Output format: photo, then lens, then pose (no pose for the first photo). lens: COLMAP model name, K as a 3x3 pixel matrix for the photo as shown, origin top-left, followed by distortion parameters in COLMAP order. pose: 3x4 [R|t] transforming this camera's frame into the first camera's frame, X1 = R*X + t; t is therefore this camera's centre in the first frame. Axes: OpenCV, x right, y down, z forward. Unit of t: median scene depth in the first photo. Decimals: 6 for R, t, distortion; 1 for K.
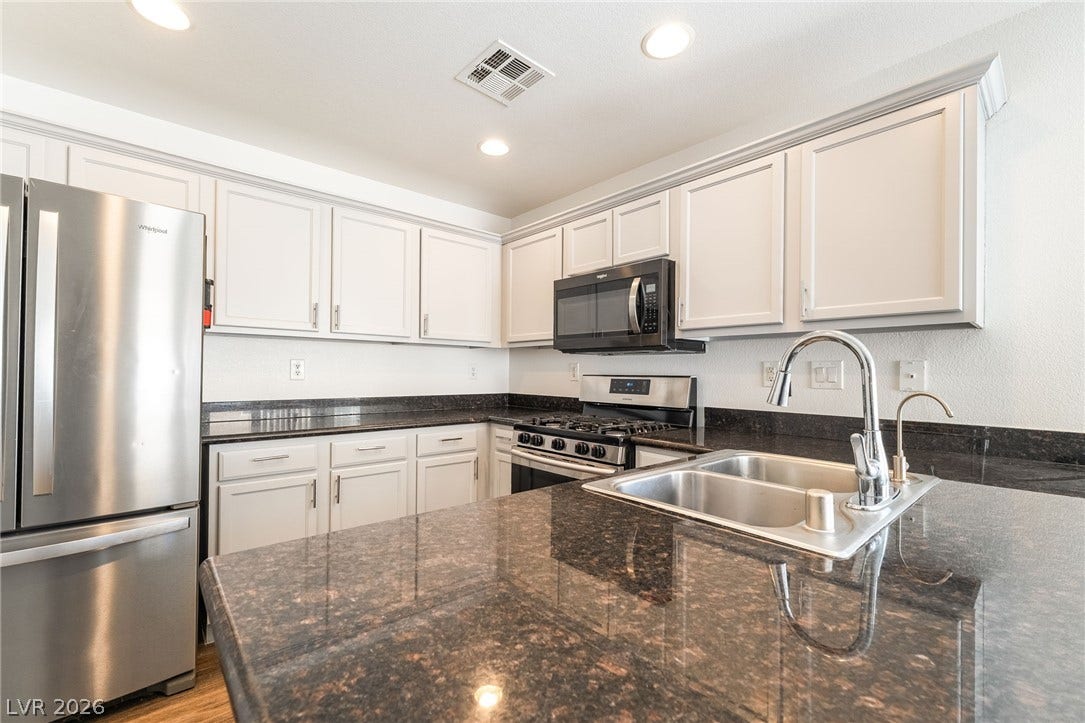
lens RADIAL K [[442.1, 0, 544.1], [0, 442.1, 365.8], [0, 0, 1]] dist [-0.002605, -0.000431]
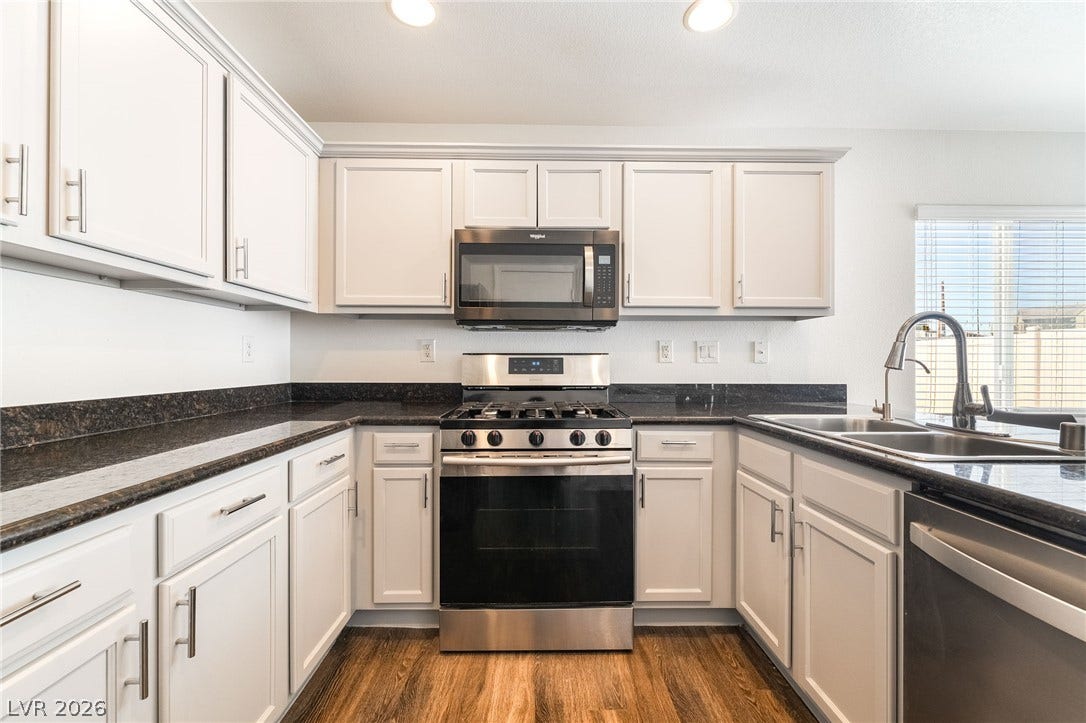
lens RADIAL K [[422.8, 0, 540.0], [0, 422.8, 358.4], [0, 0, 1]] dist [-0.002272, -0.000178]
pose [[0.661198, -0.003241, 0.750204, -0.456420], [-0.006313, 0.999931, 0.009884, 0.023676], [-0.750185, -0.011272, 0.661132, 0.430708]]
